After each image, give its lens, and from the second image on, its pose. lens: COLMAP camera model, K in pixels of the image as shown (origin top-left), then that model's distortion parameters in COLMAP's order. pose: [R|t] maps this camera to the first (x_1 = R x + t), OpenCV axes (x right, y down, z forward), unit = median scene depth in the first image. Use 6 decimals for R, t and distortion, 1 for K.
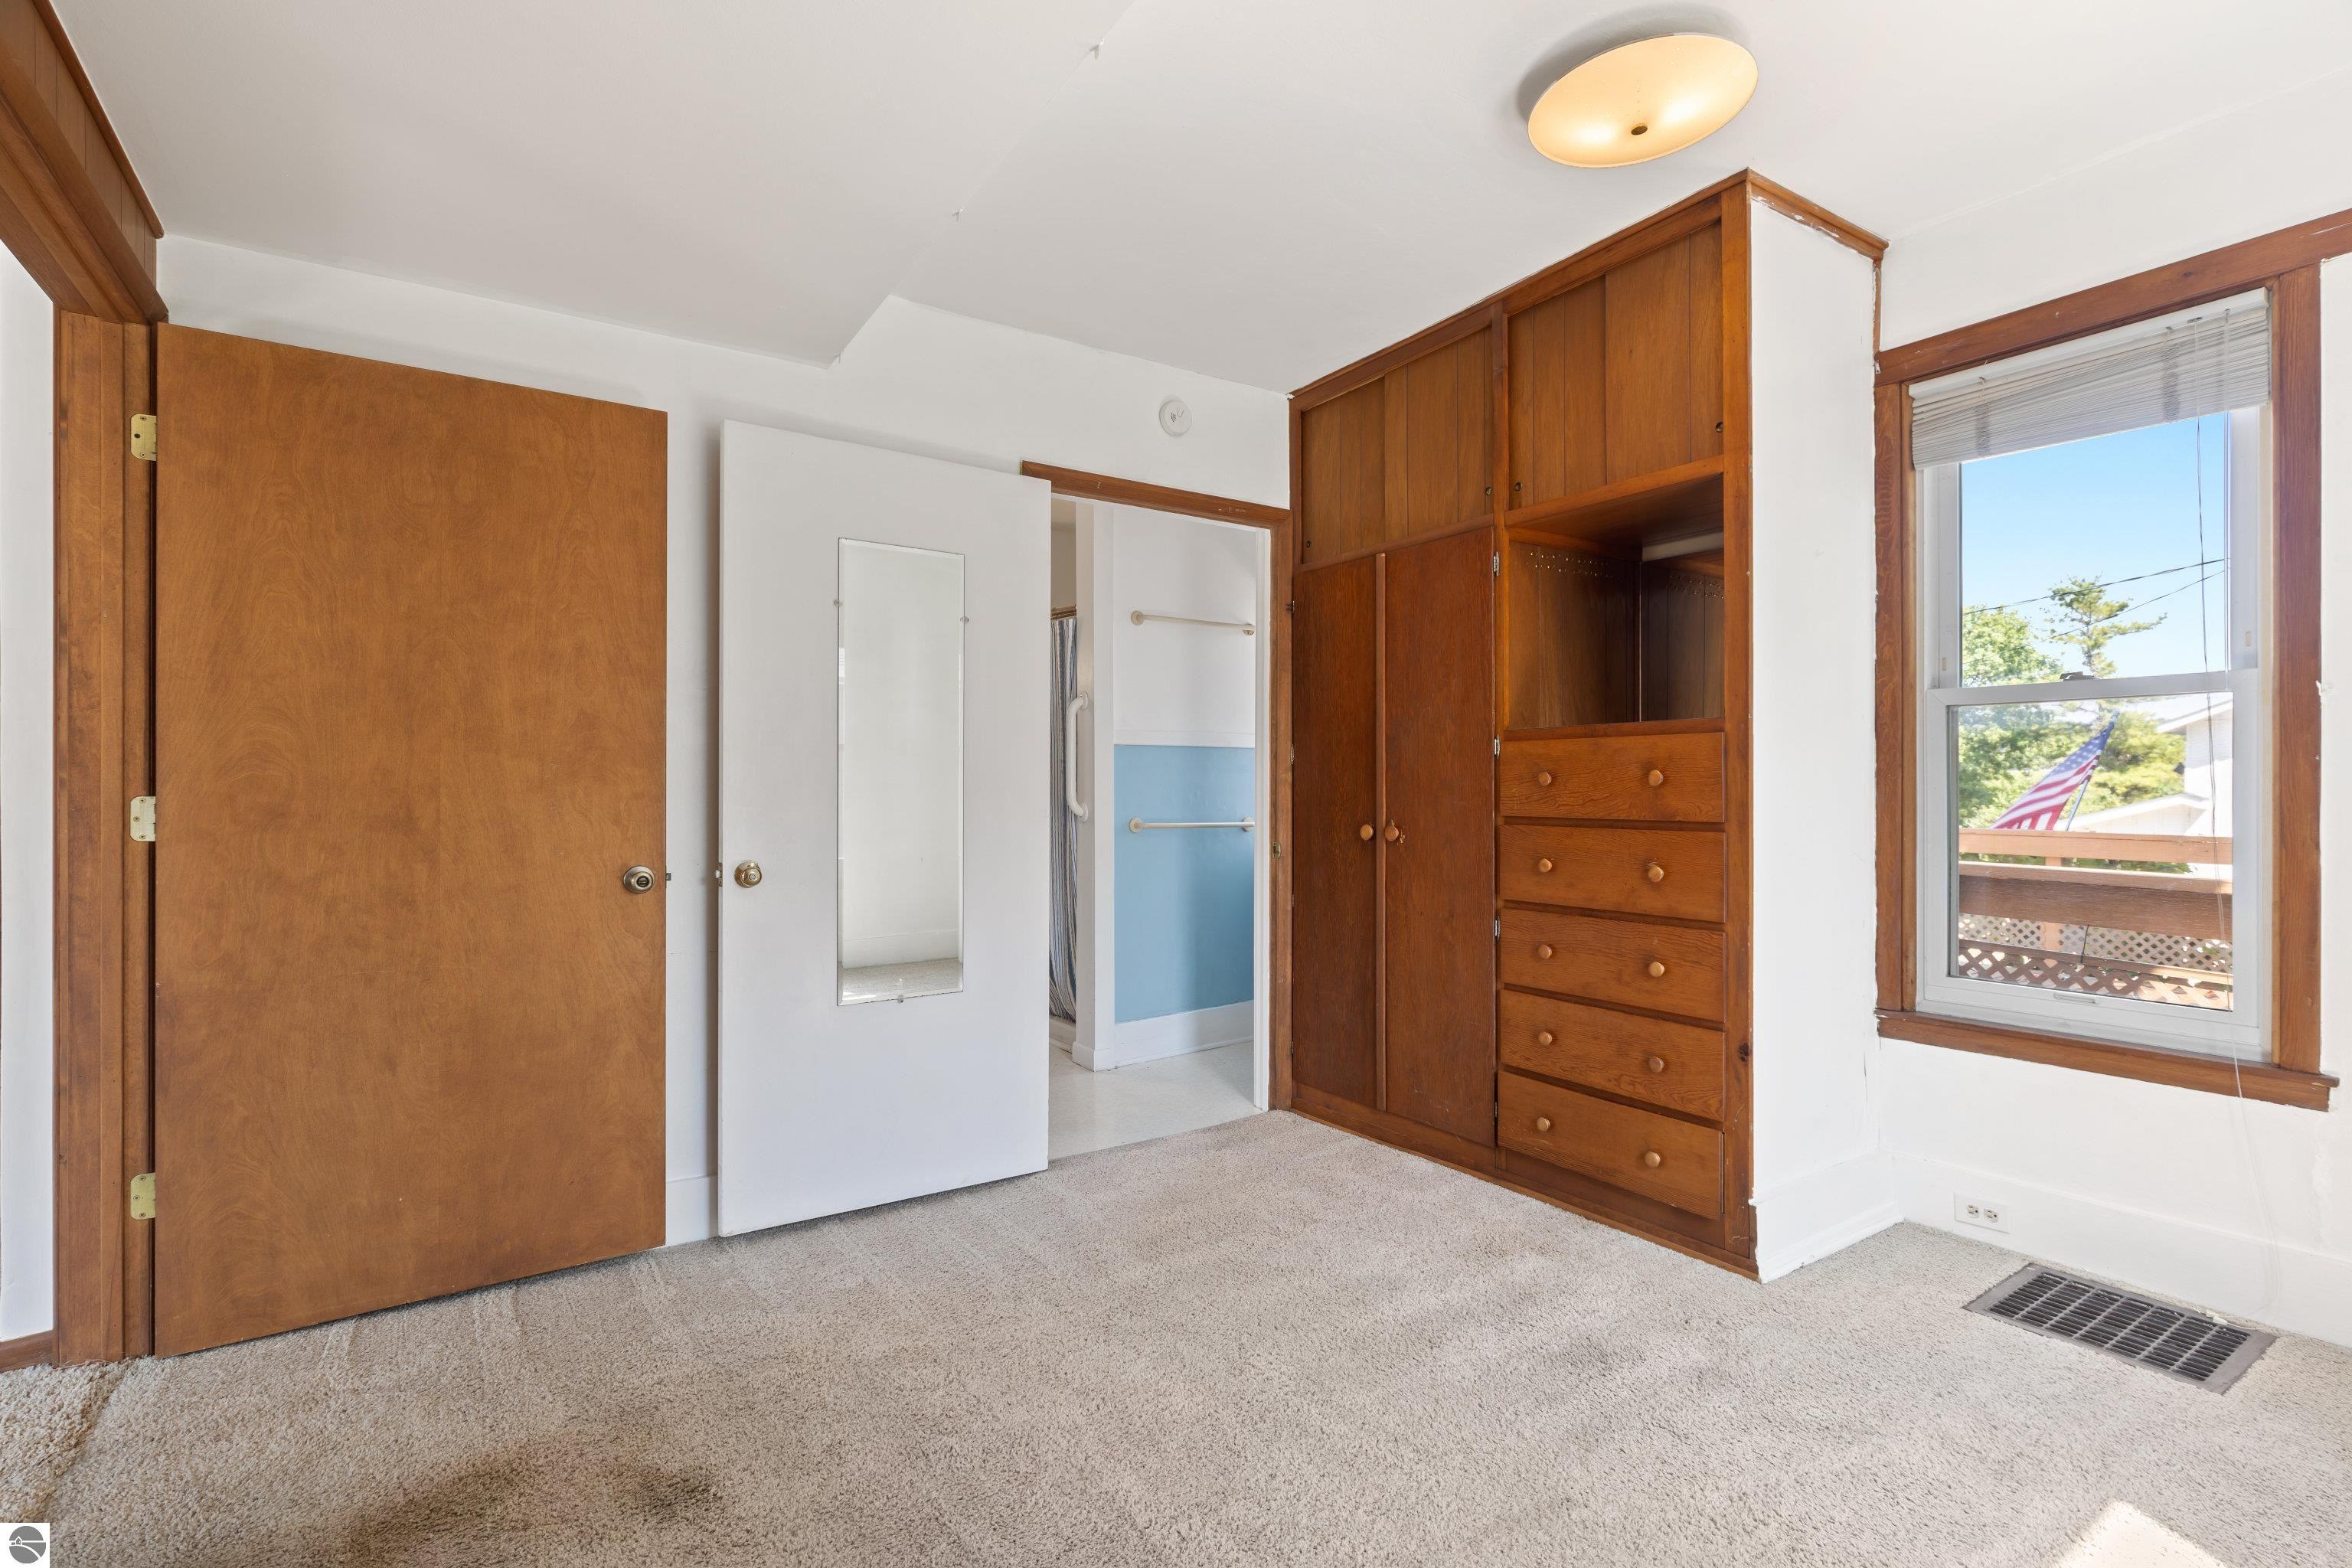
lens RADIAL K [[1100.1, 0, 1190.8], [0, 1100.1, 788.5], [0, 0, 1]] dist [0.001173, -0.001127]
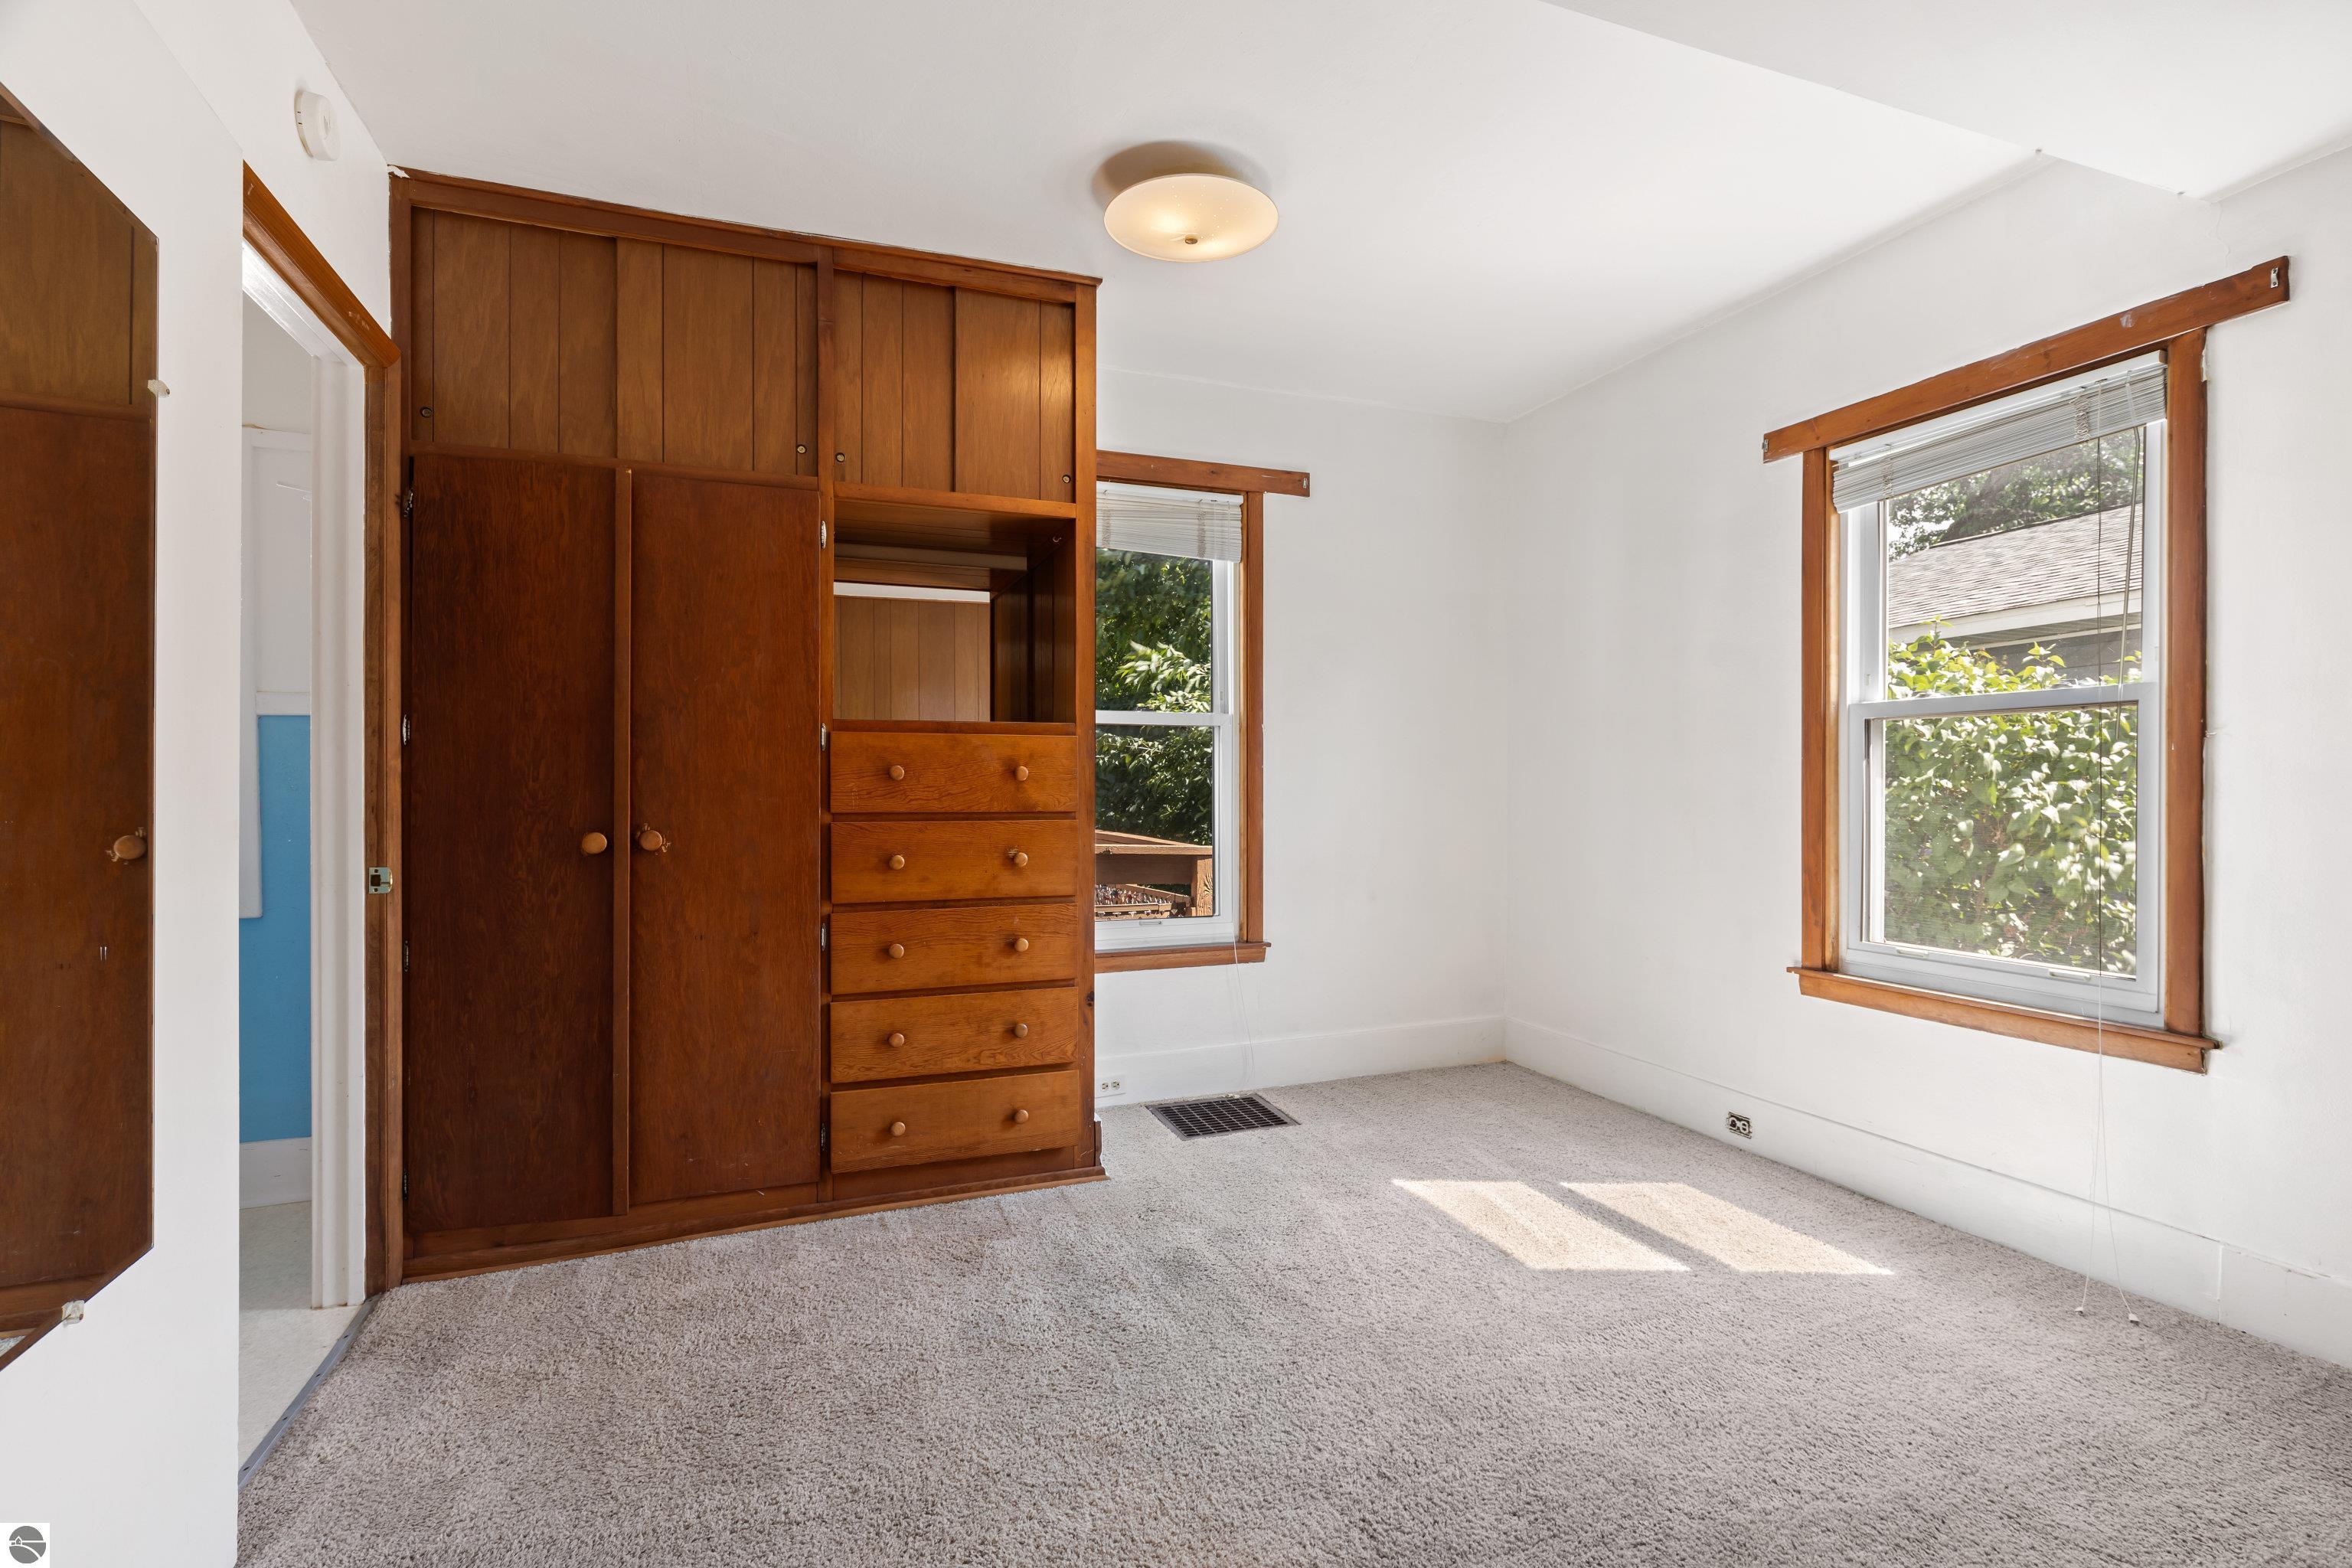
lens RADIAL K [[1100.1, 0, 1176.8], [0, 1100.1, 788.2], [0, 0, 1]] dist [0.001173, -0.001127]
pose [[0.223392, -0.001491, 0.974727, -0.586341], [0.001245, 0.999998, 0.001244, 0.004149], [-0.974728, 0.000936, 0.223394, 0.559503]]
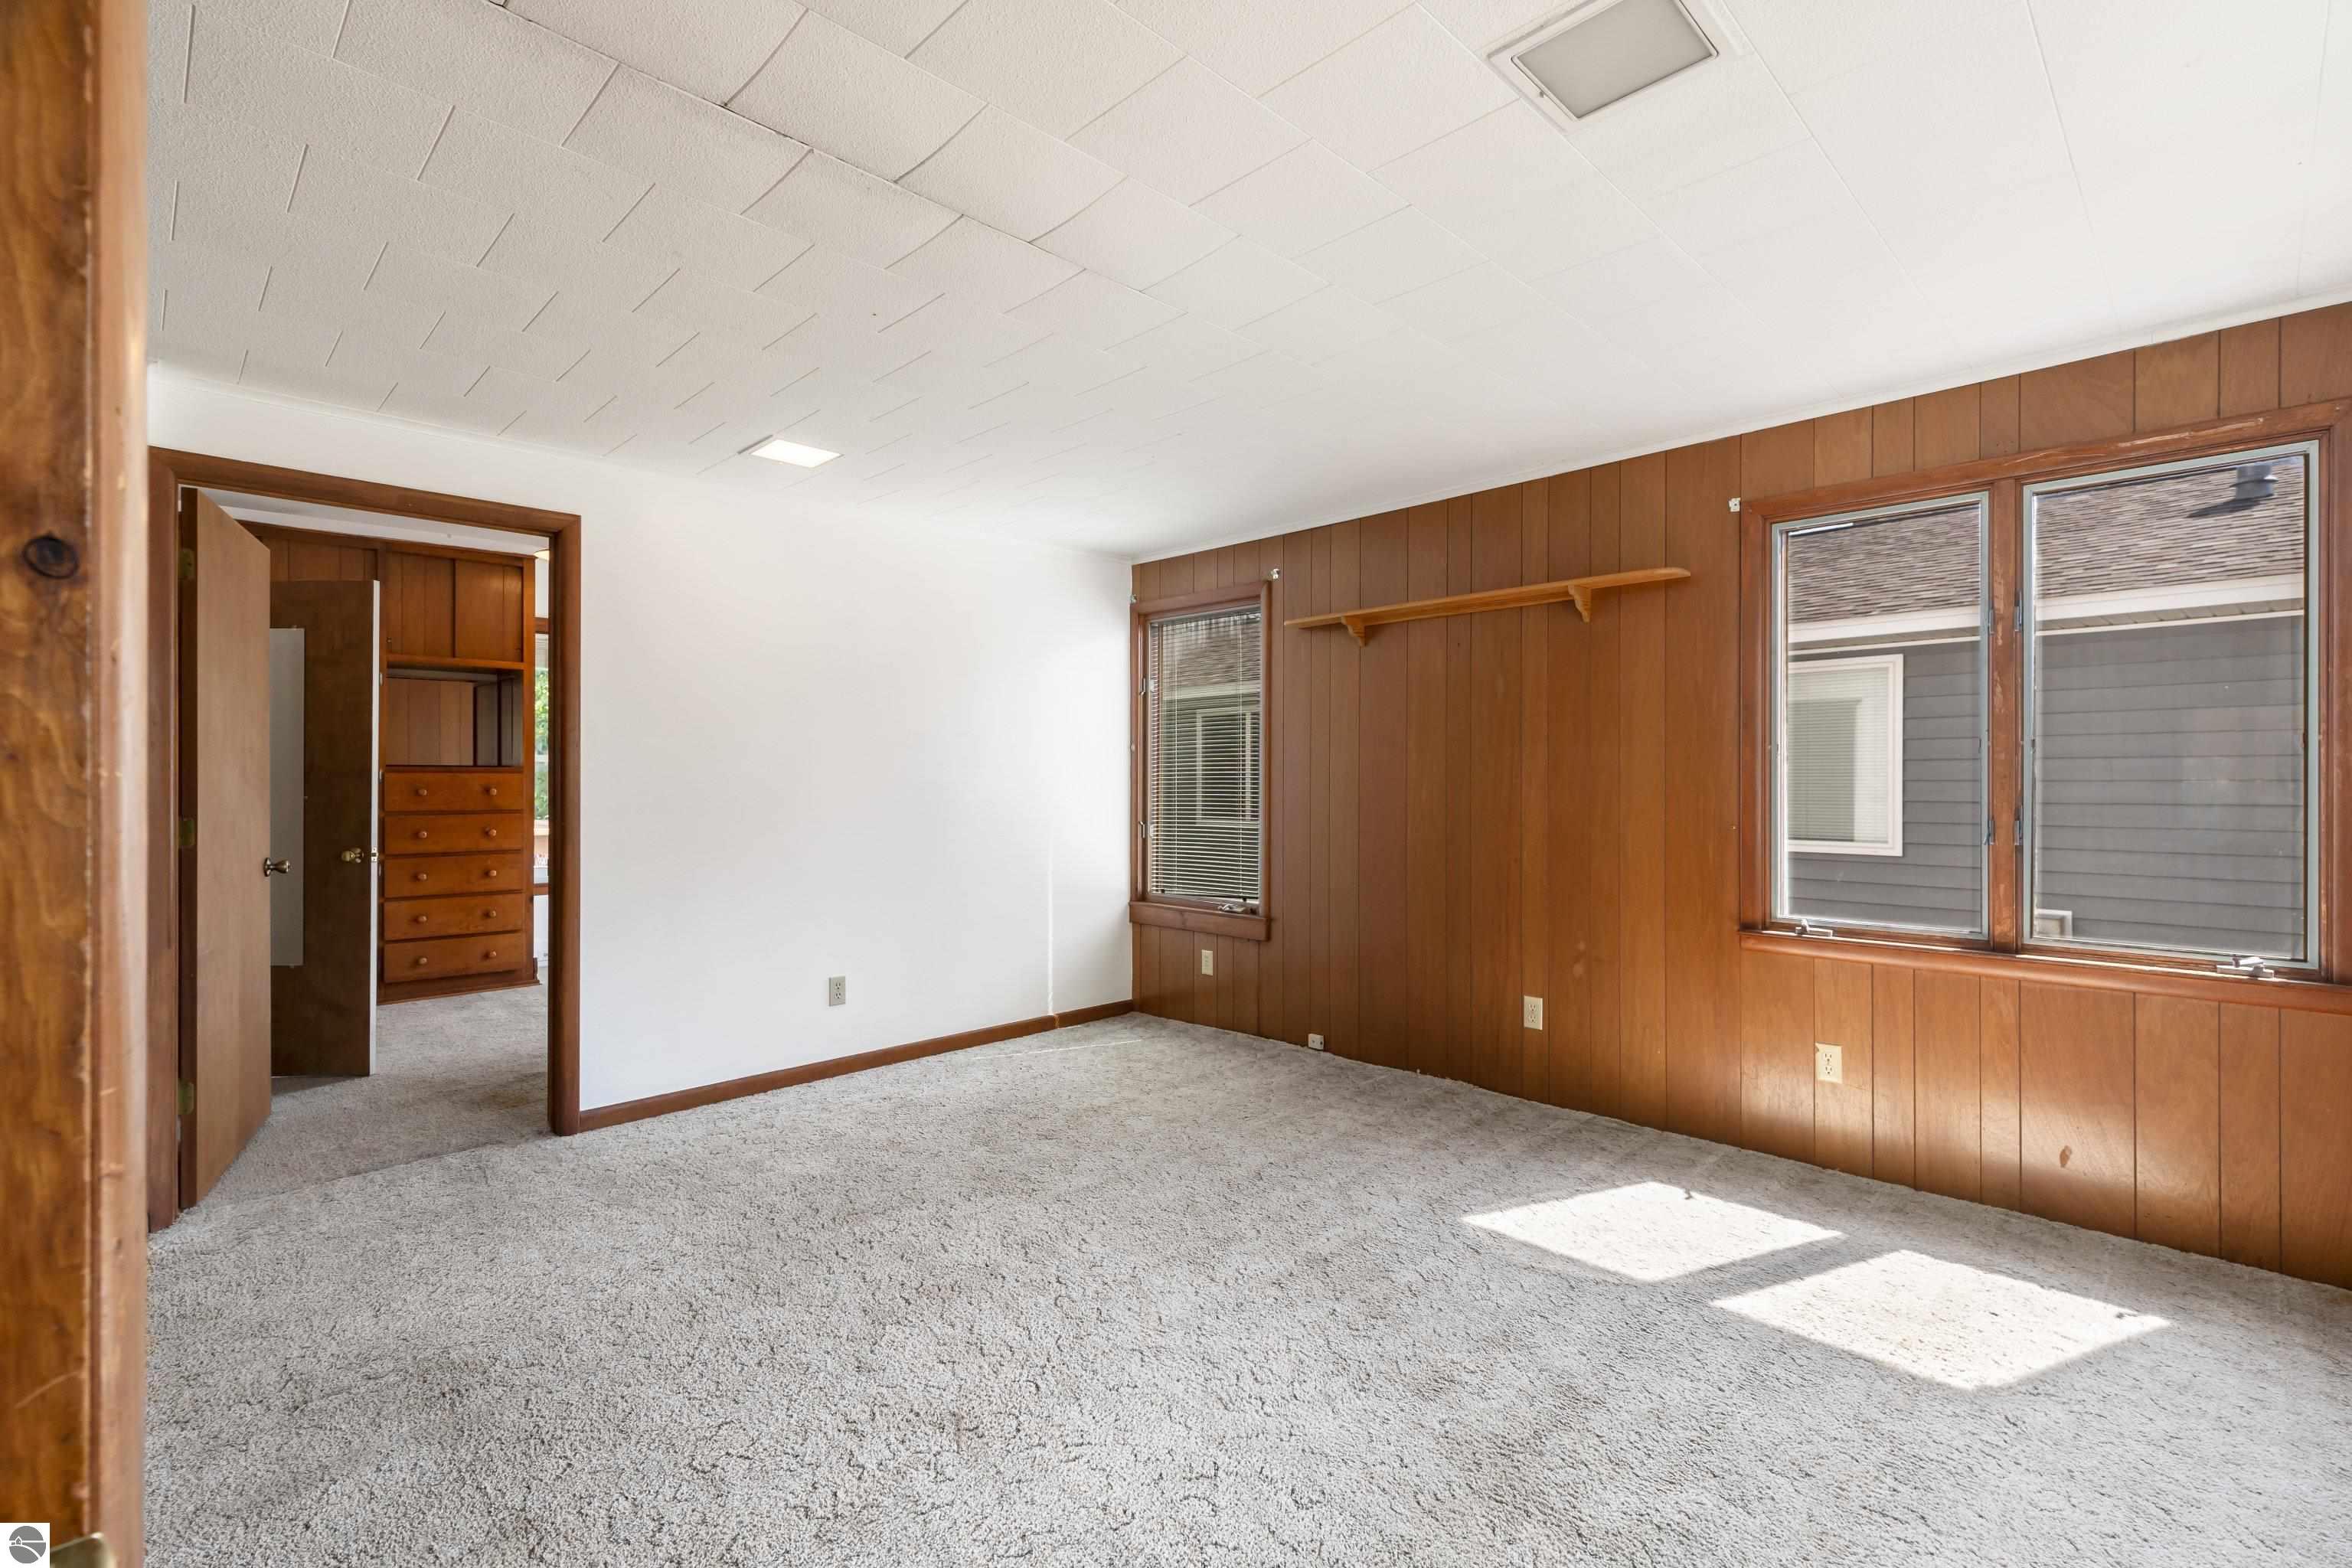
lens RADIAL K [[1061.7, 0, 1189.1], [0, 1061.7, 781.6], [0, 0, 1]] dist [0.007052, -0.000910]
pose [[-0.208494, -0.000300, 0.978024, -1.964846], [0.000047, 1.000000, 0.000316, -0.029465], [-0.978024, 0.000112, -0.208494, 0.021950]]
